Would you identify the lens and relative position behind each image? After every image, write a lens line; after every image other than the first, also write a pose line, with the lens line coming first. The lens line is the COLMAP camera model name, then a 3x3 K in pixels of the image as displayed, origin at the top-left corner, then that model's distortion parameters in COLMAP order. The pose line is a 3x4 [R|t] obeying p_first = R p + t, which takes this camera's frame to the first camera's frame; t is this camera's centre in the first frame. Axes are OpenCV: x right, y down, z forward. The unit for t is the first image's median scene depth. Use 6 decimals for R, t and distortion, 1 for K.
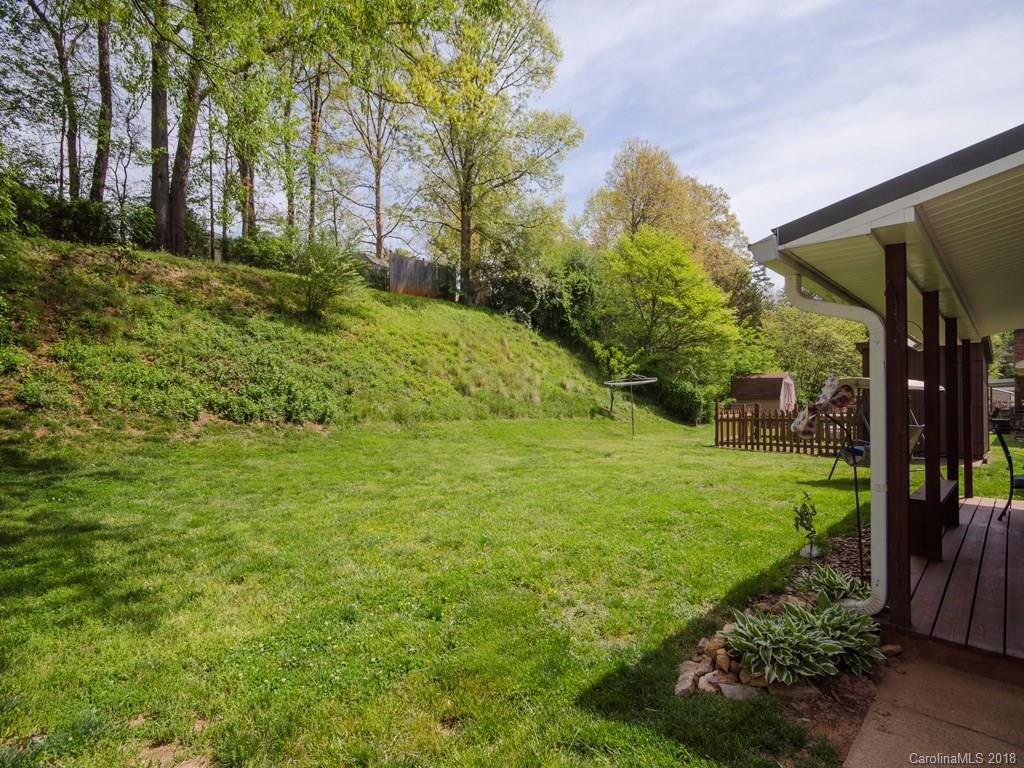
lens RADIAL K [[549.2, 0, 513.7], [0, 549.2, 390.0], [0, 0, 1]] dist [0.002010, 0.000315]
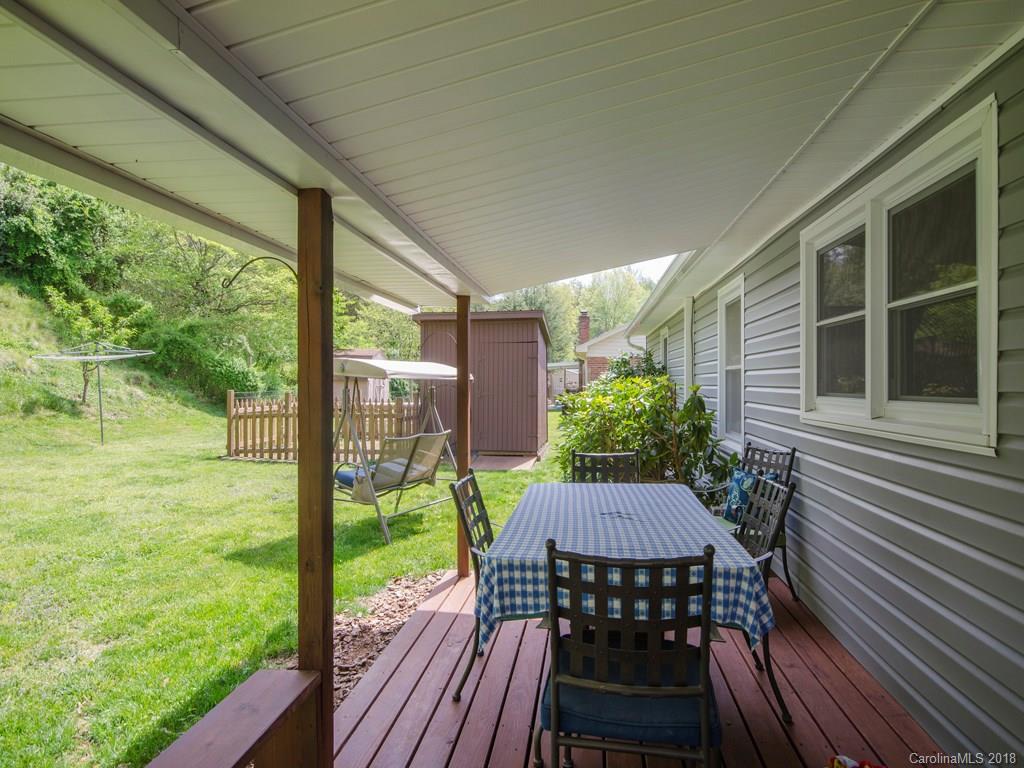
lens RADIAL K [[661.9, 0, 511.7], [0, 661.9, 382.6], [0, 0, 1]] dist [-0.002847, -0.000637]
pose [[0.805031, 0.001657, 0.593230, 0.099937], [-0.014931, 0.999736, 0.017468, -0.003294], [-0.593045, -0.022920, 0.804843, 0.093302]]
